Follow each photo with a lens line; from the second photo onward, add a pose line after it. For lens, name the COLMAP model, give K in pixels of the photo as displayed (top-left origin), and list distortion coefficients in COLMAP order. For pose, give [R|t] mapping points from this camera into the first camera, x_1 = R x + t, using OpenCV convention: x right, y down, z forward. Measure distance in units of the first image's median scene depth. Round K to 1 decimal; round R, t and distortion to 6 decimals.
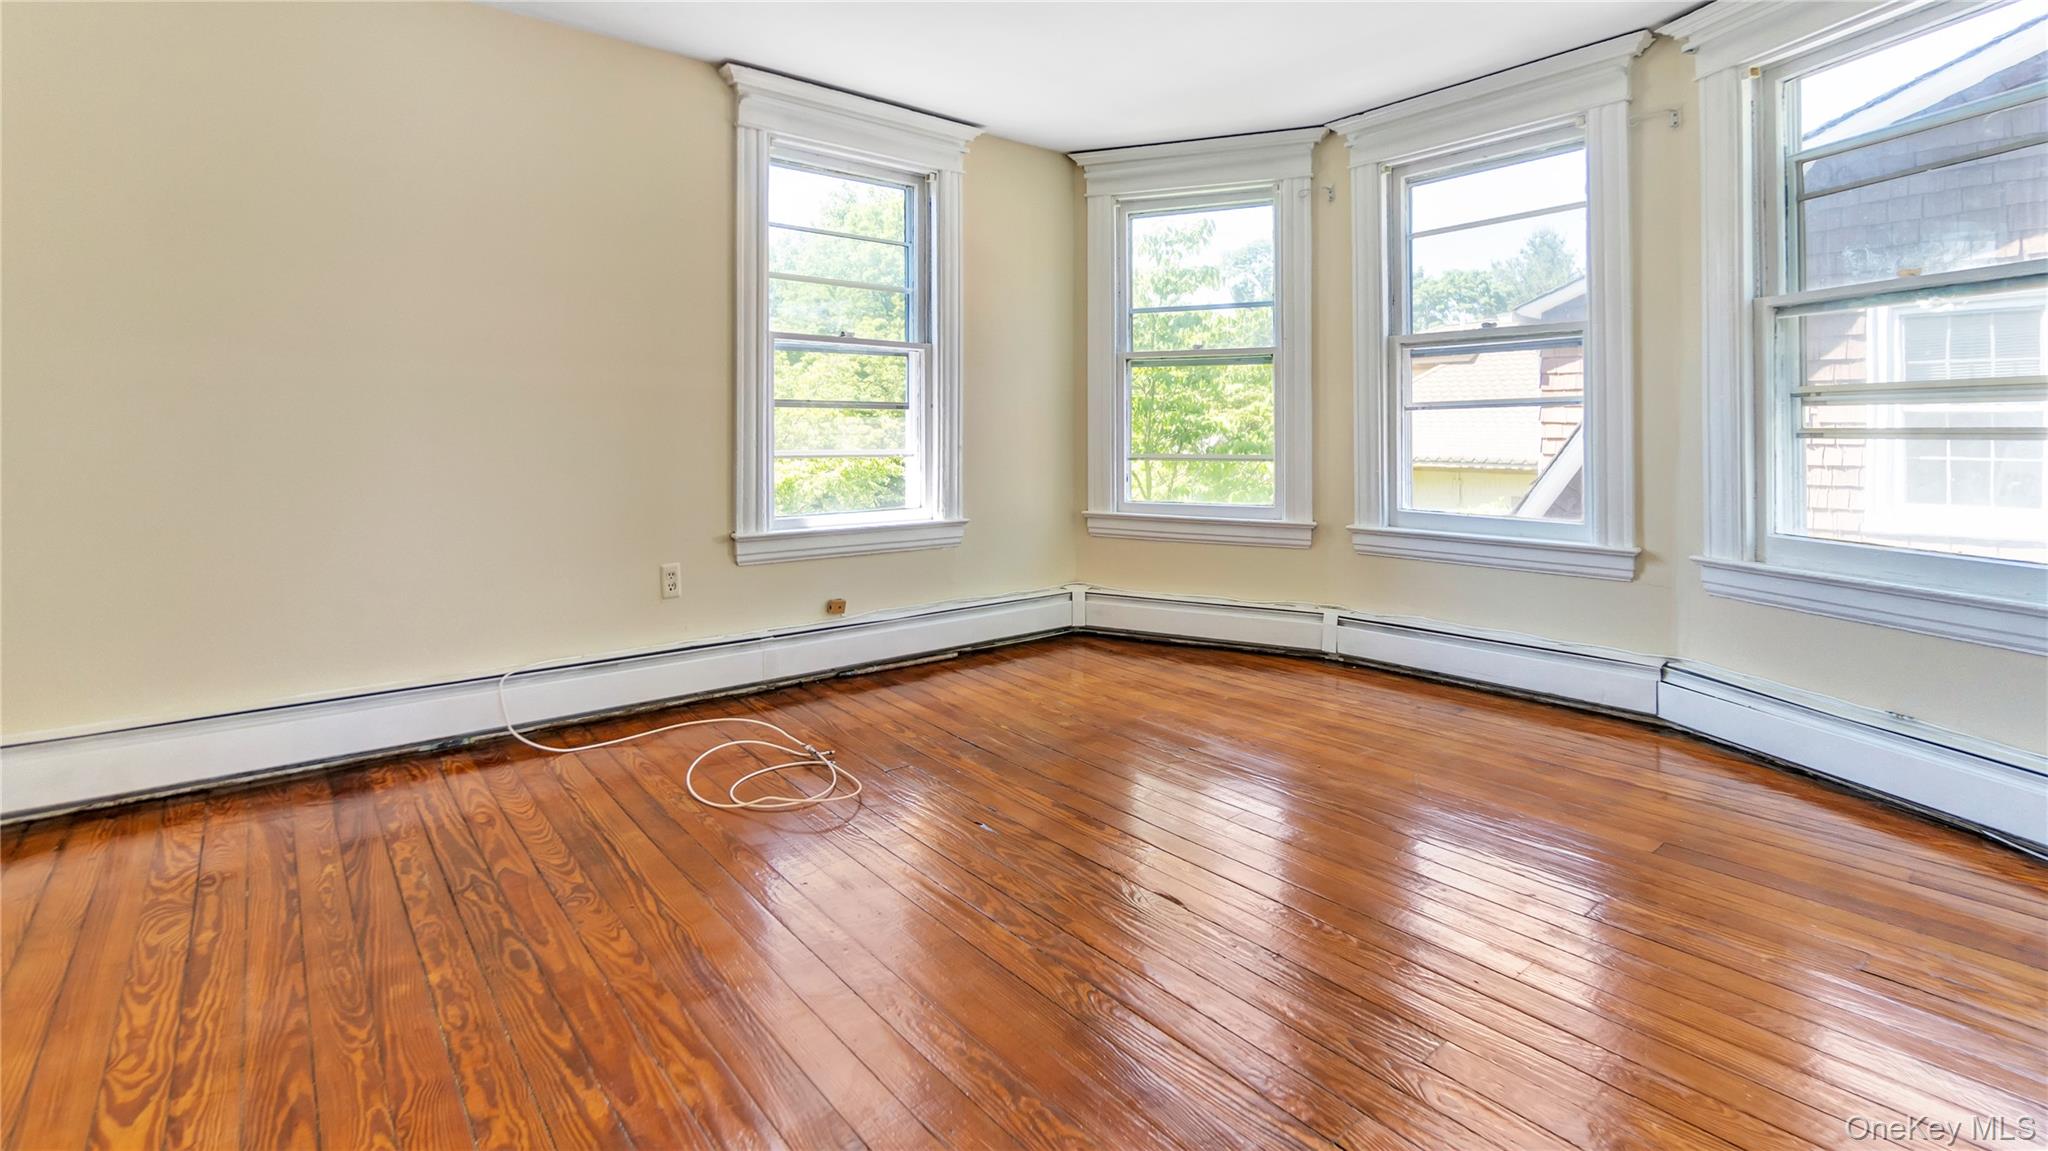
lens RADIAL K [[908.9, 0, 1008.8], [0, 908.9, 612.2], [0, 0, 1]] dist [-0.003237, -0.000935]
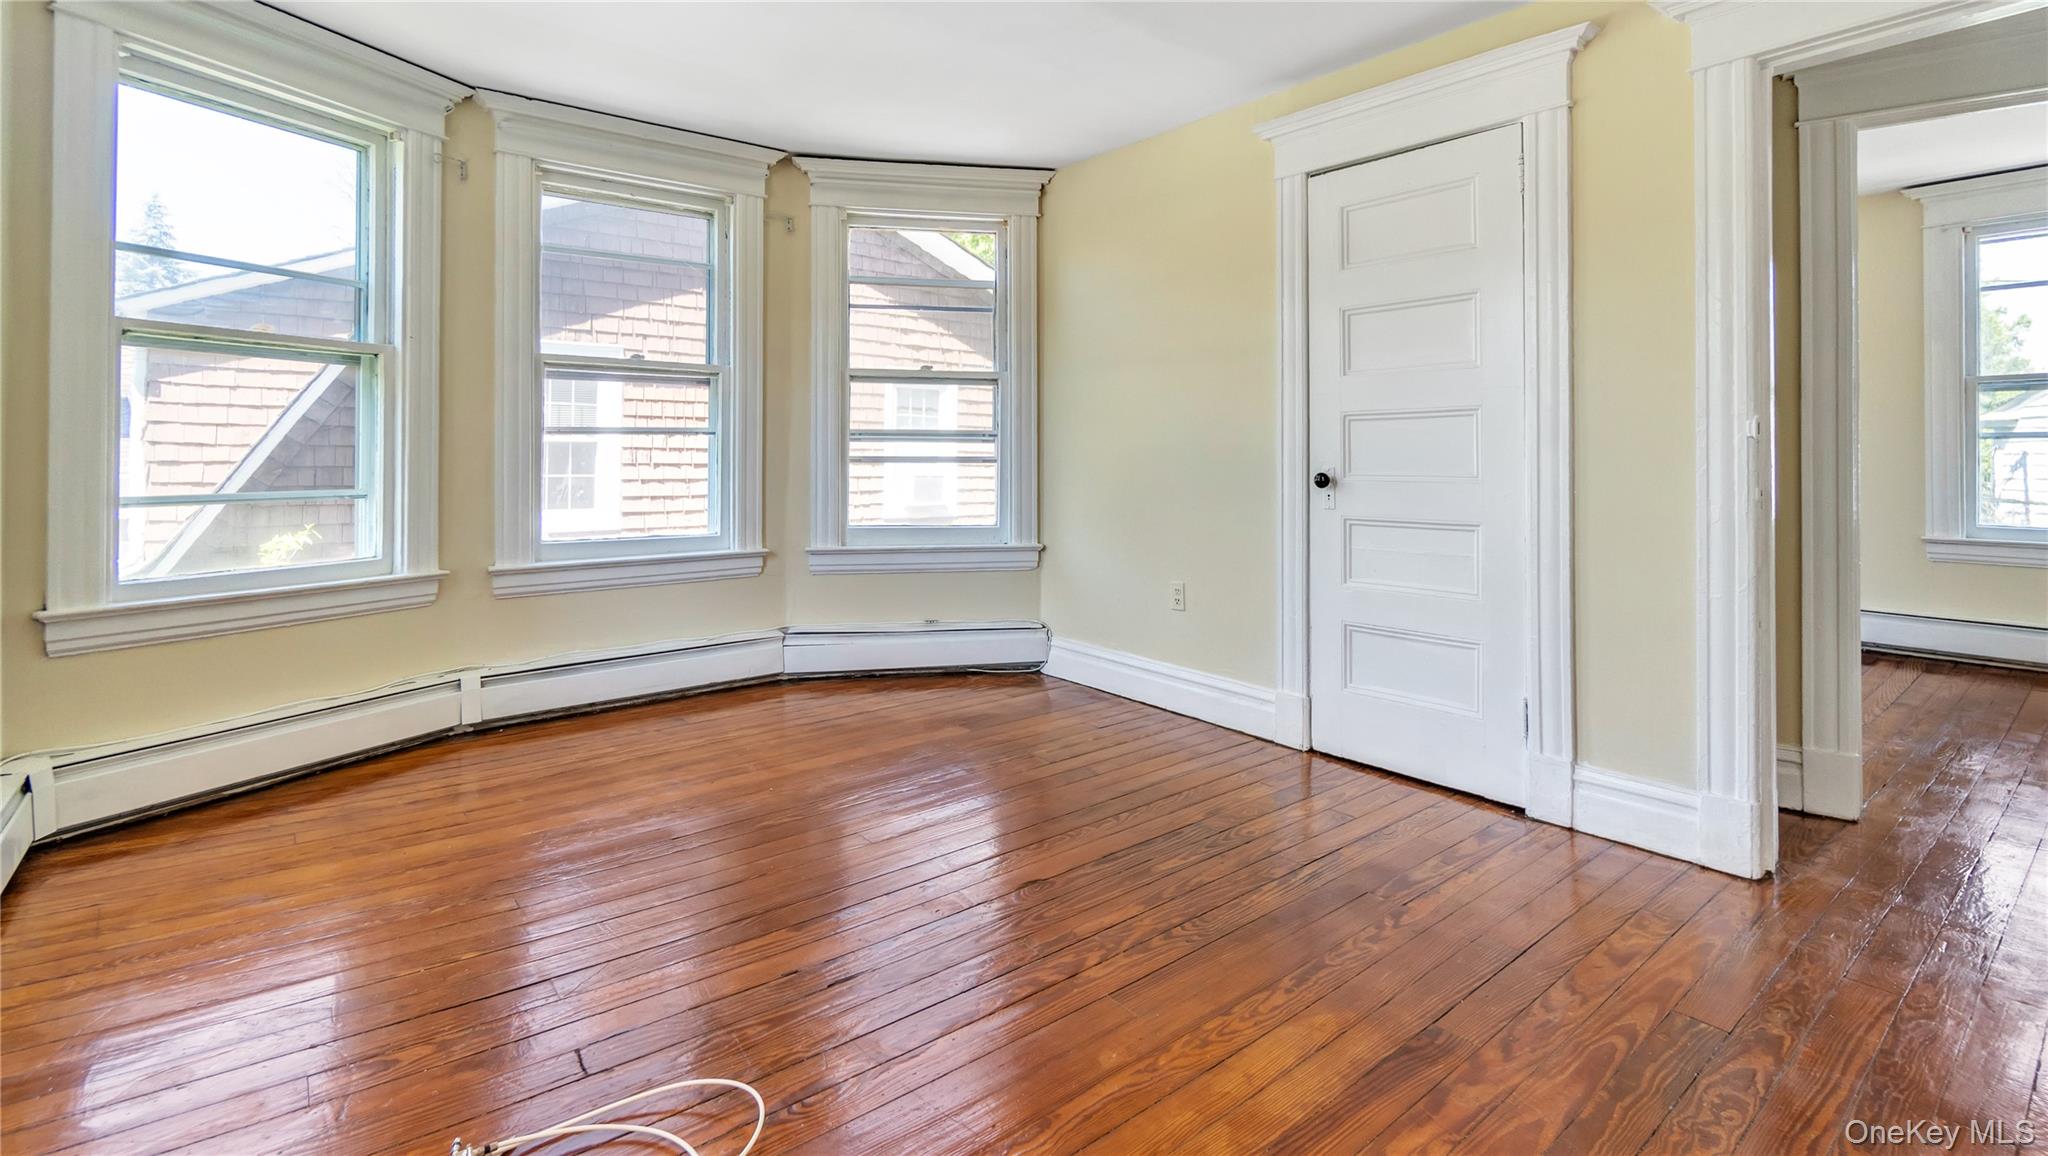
lens RADIAL K [[908.9, 0, 1008.8], [0, 908.9, 614.7], [0, 0, 1]] dist [-0.003237, -0.000935]
pose [[0.017738, -0.173753, 0.984630, -0.562671], [0.189095, 0.967595, 0.167340, -0.125790], [-0.981798, 0.183221, 0.050019, 0.597824]]
